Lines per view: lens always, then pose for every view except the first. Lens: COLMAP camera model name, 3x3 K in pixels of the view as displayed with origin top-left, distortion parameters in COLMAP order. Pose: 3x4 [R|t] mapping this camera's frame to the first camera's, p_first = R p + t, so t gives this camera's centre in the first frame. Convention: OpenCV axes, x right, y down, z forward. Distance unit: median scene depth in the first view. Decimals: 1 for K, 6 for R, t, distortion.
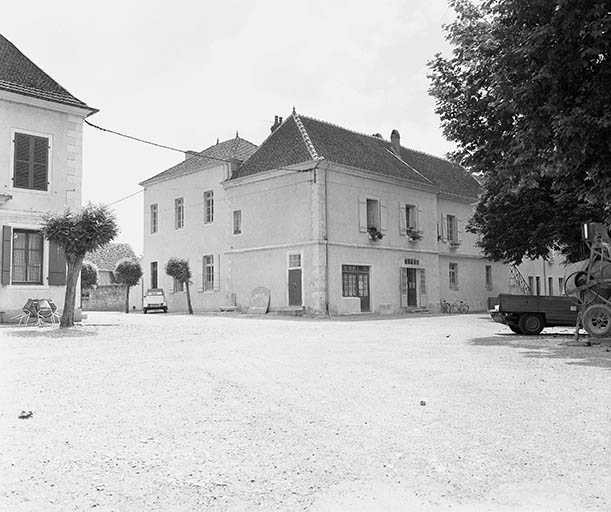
lens RADIAL K [[630.0, 0, 305.5], [0, 630.0, 256.0], [0, 0, 1]] dist [-0.051256, 0.001113]
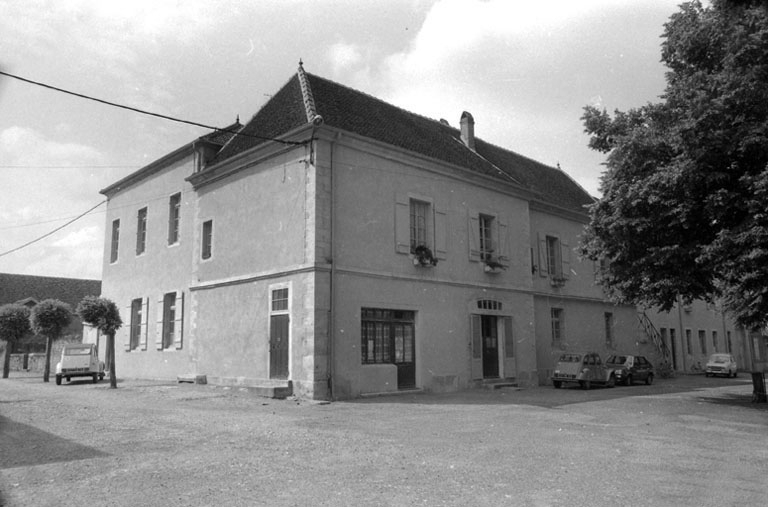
lens RADIAL K [[613.7, 0, 384.0], [0, 613.7, 253.5], [0, 0, 1]] dist [-0.062631, 0.067912]
pose [[0.999150, 0.002039, -0.041172, 0.094176], [-0.005530, 0.996378, -0.084855, 0.011200], [0.040850, 0.085010, 0.995542, 0.409401]]
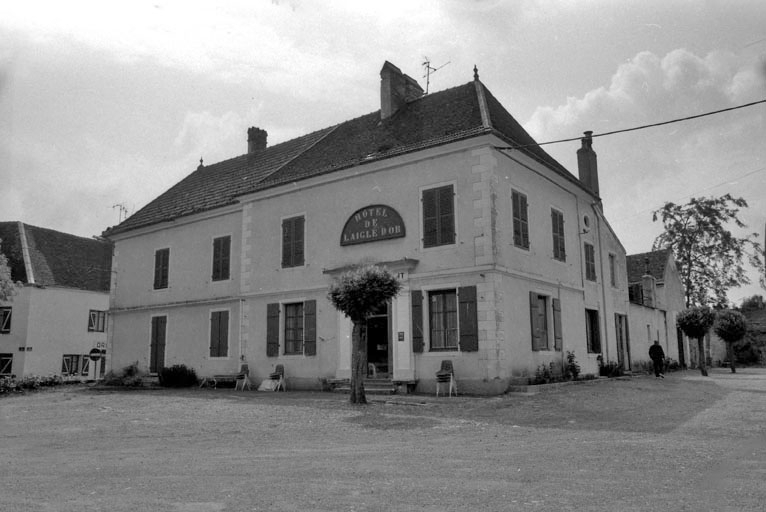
lens RADIAL K [[617.9, 0, 383.0], [0, 617.9, 256.0], [0, 0, 1]] dist [-0.037425, 0.003992]
pose [[0.114292, -0.151135, -0.981884, 0.268147], [0.088030, 0.986013, -0.141524, 0.017541], [0.989539, -0.070260, 0.125998, 0.491311]]
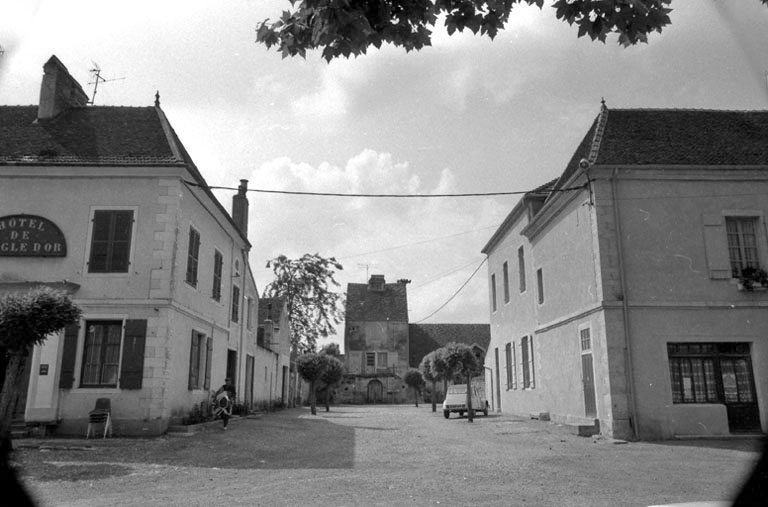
lens RADIAL K [[613.7, 0, 384.0], [0, 613.7, 253.5], [0, 0, 1]] dist [-0.062631, 0.067912]
pose [[0.700114, -0.144264, -0.699305, 0.245635], [0.045143, 0.986361, -0.158288, 0.008907], [0.712603, 0.079251, 0.697077, 0.422446]]
